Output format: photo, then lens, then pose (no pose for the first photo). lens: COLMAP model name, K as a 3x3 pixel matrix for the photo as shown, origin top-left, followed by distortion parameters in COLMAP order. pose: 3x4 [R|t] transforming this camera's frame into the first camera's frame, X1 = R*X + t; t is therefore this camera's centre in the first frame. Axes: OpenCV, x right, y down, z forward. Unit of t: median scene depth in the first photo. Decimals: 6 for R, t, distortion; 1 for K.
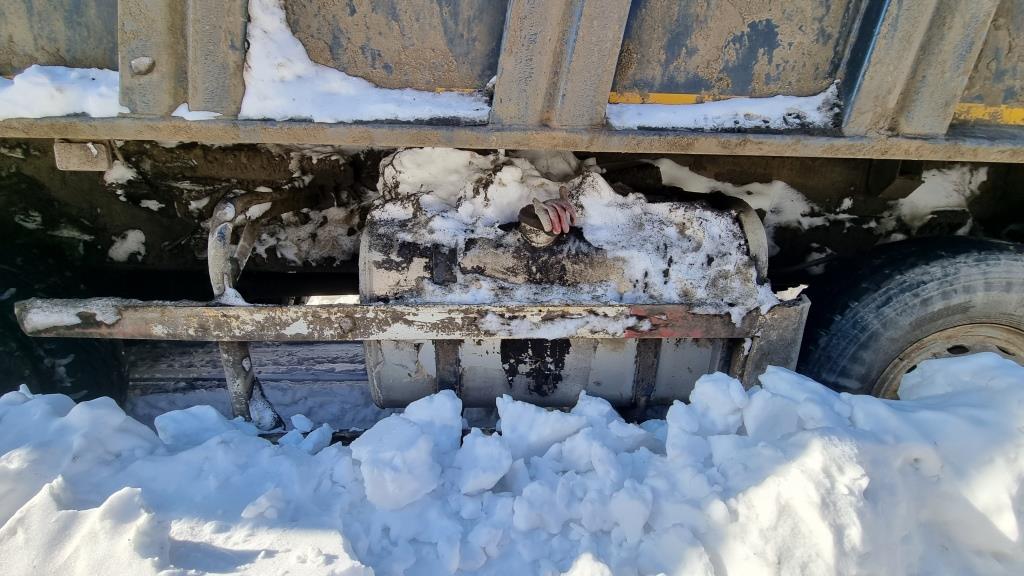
lens RADIAL K [[417.1, 0, 516.8], [0, 417.1, 286.4], [0, 0, 1]] dist [0.003737, -0.002577]
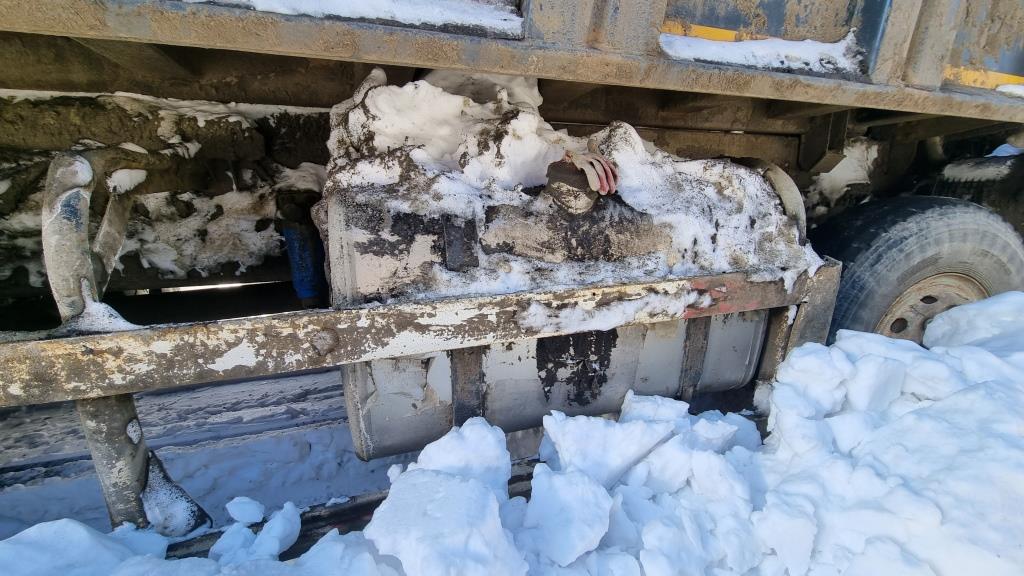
lens RADIAL K [[417.1, 0, 517.0], [0, 417.1, 286.4], [0, 0, 1]] dist [0.003737, -0.002577]
pose [[0.958923, -0.084518, 0.270782, -0.273127], [0.091317, 0.995742, -0.012585, 0.039342], [-0.268566, 0.036795, 0.962558, 0.283513]]
